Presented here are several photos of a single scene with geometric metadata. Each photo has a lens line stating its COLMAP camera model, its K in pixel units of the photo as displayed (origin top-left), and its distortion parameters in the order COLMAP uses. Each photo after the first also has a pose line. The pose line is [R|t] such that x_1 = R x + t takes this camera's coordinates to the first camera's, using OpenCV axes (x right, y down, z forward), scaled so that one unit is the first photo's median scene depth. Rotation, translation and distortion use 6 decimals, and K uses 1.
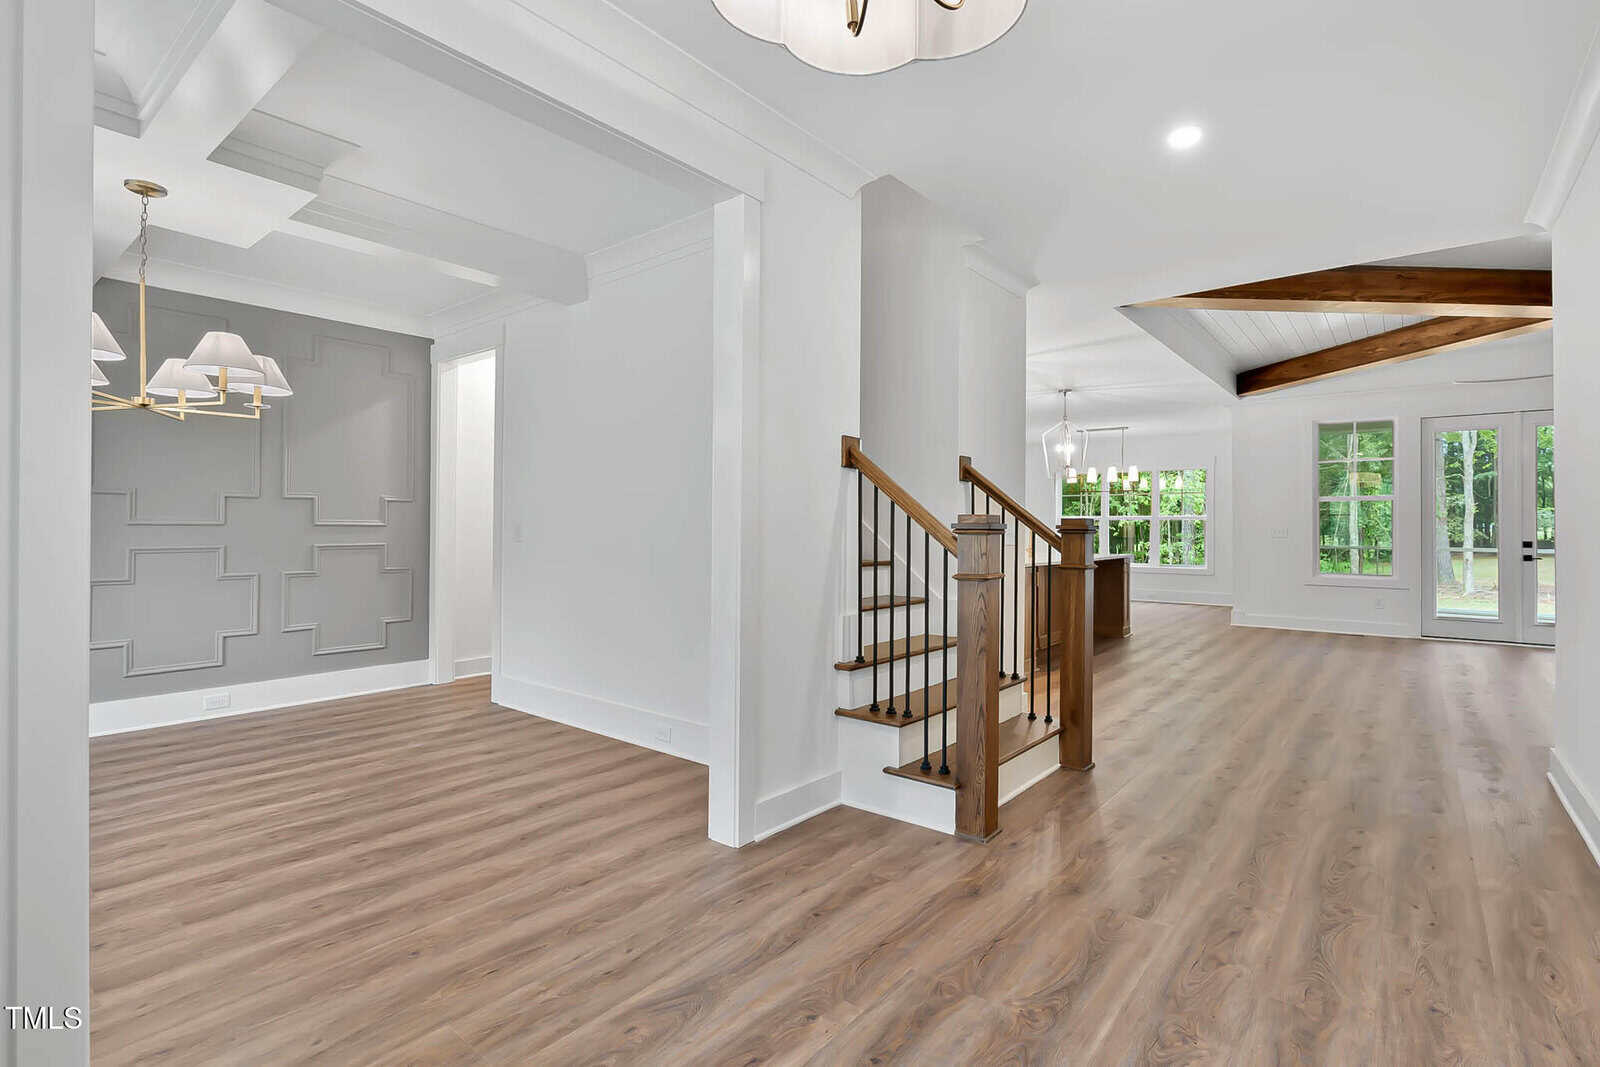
lens RADIAL K [[759.4, 0, 799.2], [0, 759.4, 522.6], [0, 0, 1]] dist [-0.002959, -0.000114]
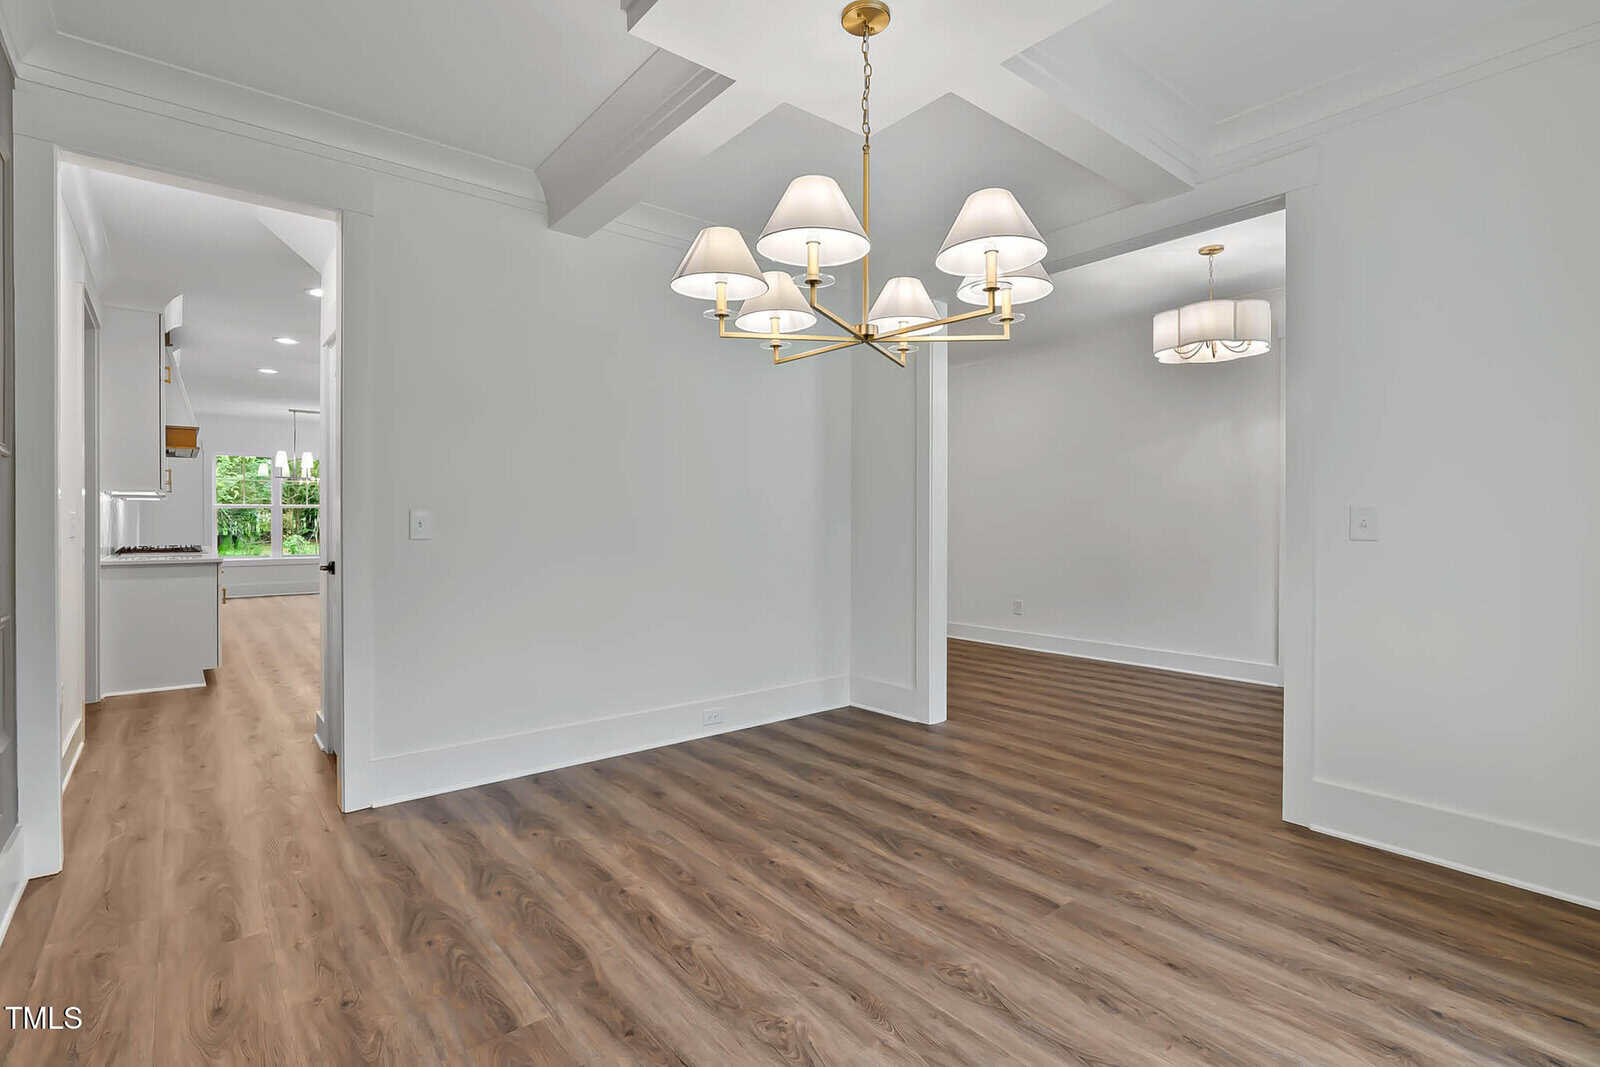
lens RADIAL K [[759.4, 0, 799.2], [0, 759.4, 522.6], [0, 0, 1]] dist [-0.002959, -0.000114]
pose [[0.191127, -0.010758, 0.981506, -1.414522], [-0.005338, 0.999914, 0.011999, 0.003040], [-0.981551, -0.007533, 0.191053, 0.846258]]
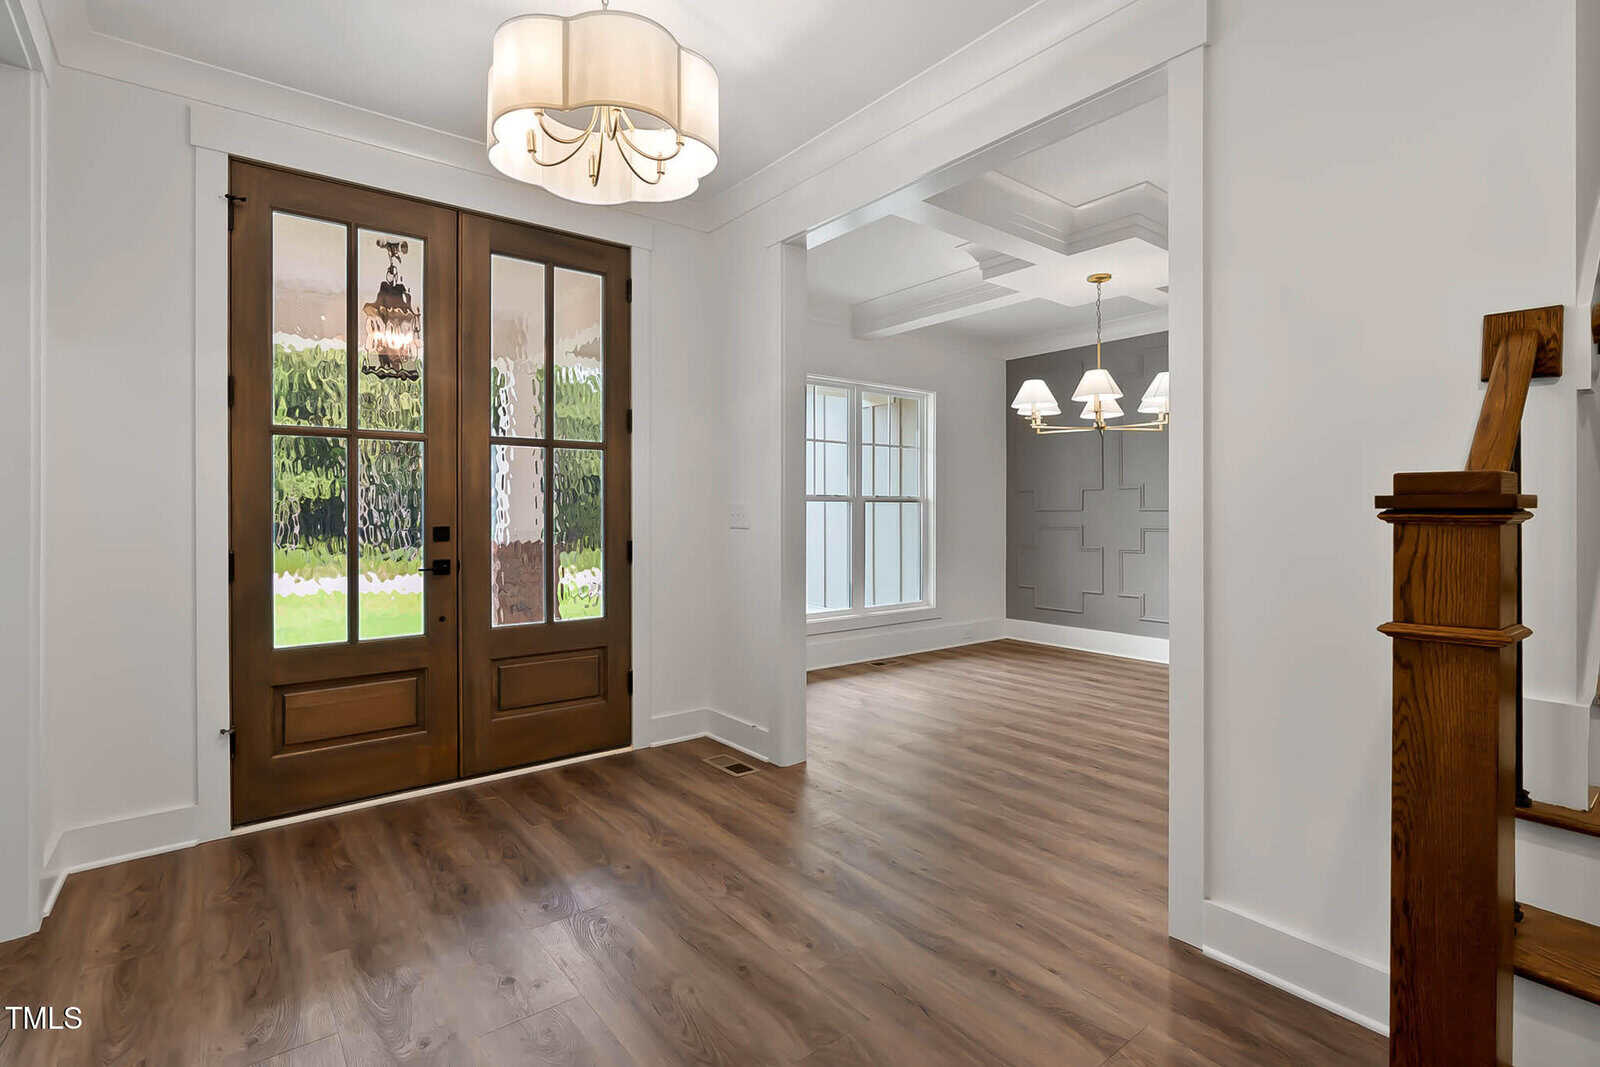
lens RADIAL K [[759.4, 0, 799.2], [0, 759.4, 522.6], [0, 0, 1]] dist [-0.002959, -0.000114]
pose [[-0.212052, 0.009983, -0.977207, 0.614311], [0.004276, 0.999948, 0.009287, 0.009766], [0.977249, -0.002209, -0.212084, 0.678320]]
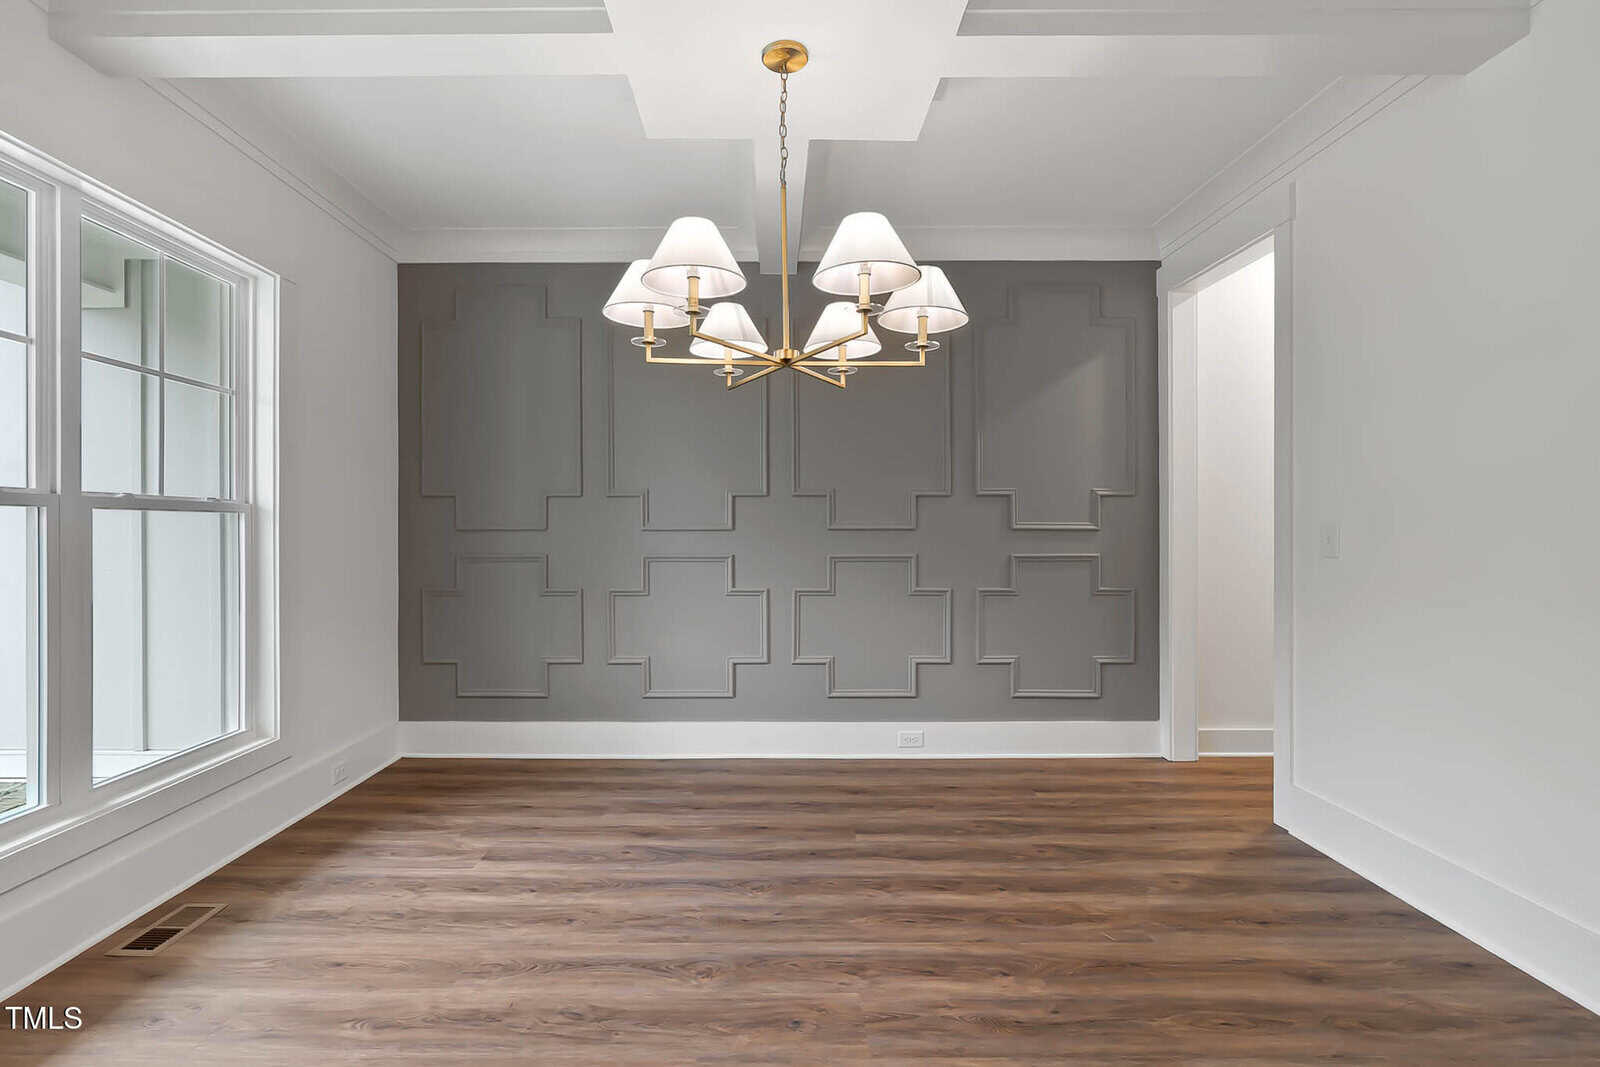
lens RADIAL K [[769.3, 0, 766.9], [0, 769.3, 522.2], [0, 0, 1]] dist [-0.001426, -0.000121]
pose [[0.630696, -0.010772, -0.775955, -0.287880], [0.007097, 0.999942, -0.008113, 0.000894], [0.775997, -0.000390, 0.630736, 0.478645]]
